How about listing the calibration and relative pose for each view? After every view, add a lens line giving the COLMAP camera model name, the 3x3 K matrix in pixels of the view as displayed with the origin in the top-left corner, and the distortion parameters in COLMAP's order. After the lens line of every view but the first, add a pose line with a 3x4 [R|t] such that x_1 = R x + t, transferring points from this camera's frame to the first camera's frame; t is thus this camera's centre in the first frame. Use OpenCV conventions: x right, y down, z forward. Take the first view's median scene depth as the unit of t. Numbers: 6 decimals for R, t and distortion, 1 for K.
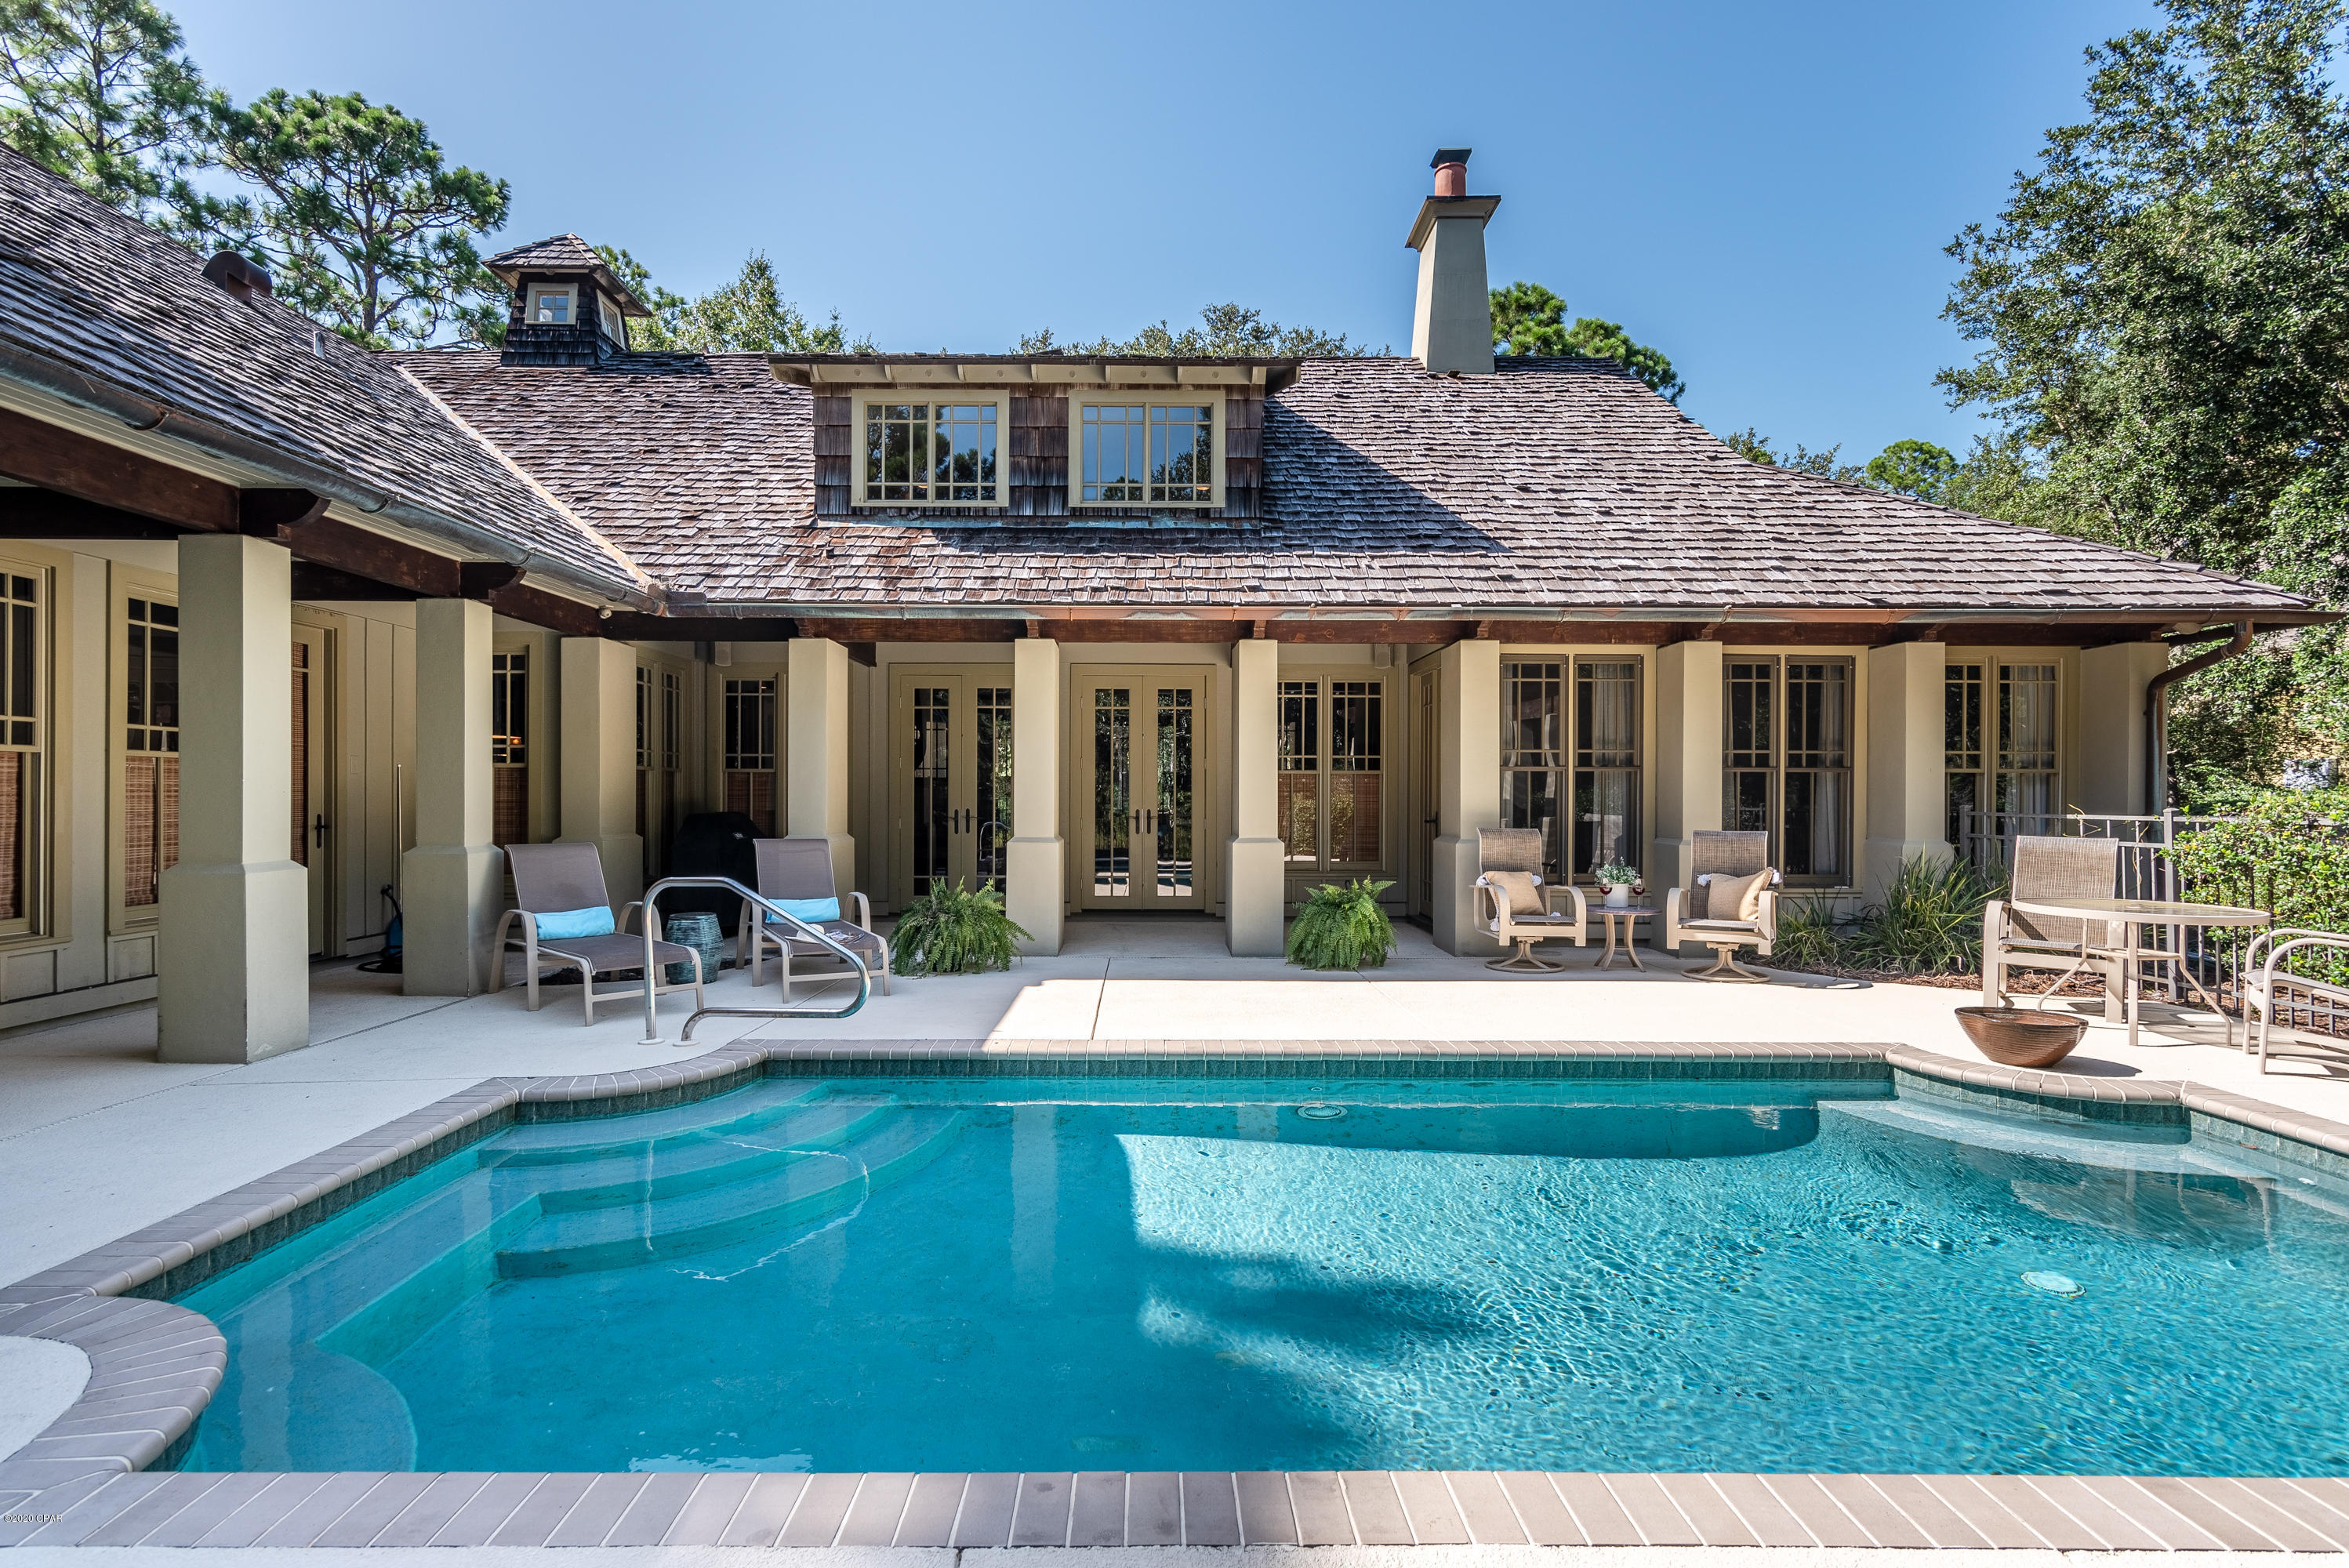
lens RADIAL K [[1153.5, 0, 1154.9], [0, 1153.5, 791.4], [0, 0, 1]] dist [0.002977, 0.000948]
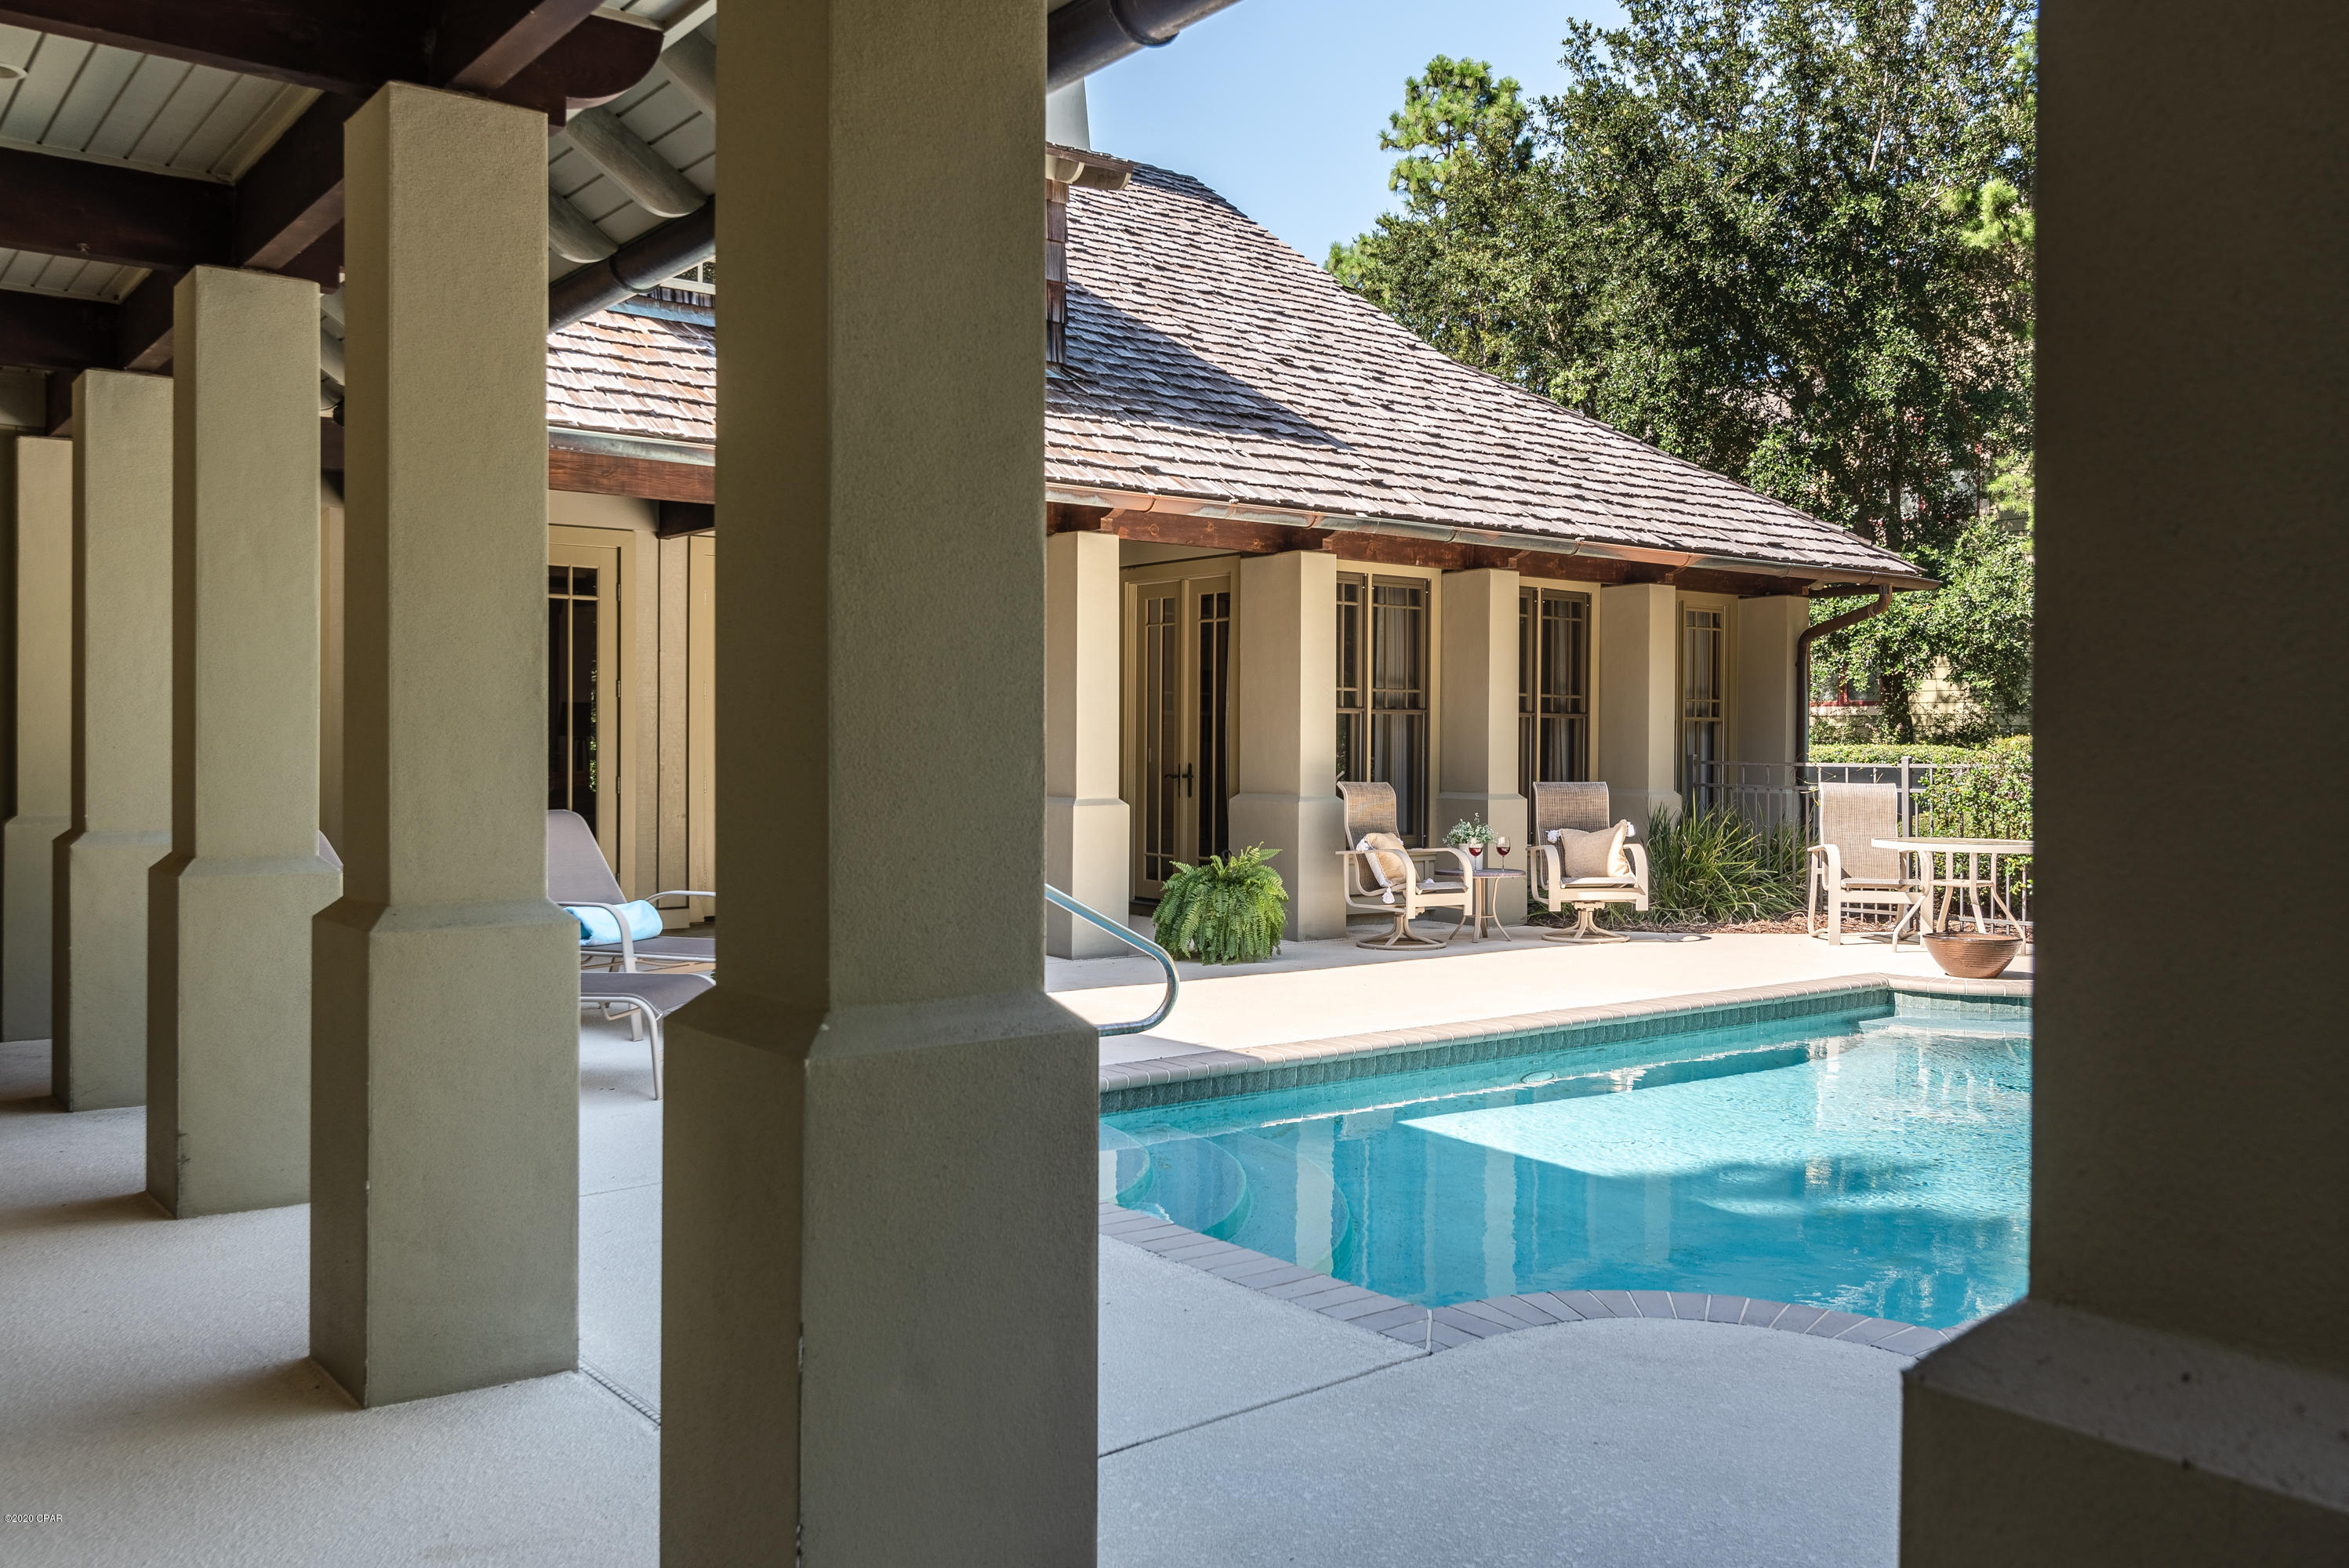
lens RADIAL K [[1902.3, 0, 1222.5], [0, 1902.3, 729.9], [0, 0, 1]] dist [-0.003315, 0.002197]
pose [[0.782138, 0.006861, 0.623067, -0.580640], [-0.005358, 0.999976, -0.004286, 0.000634], [-0.623082, 0.000014, 0.782156, -0.009550]]
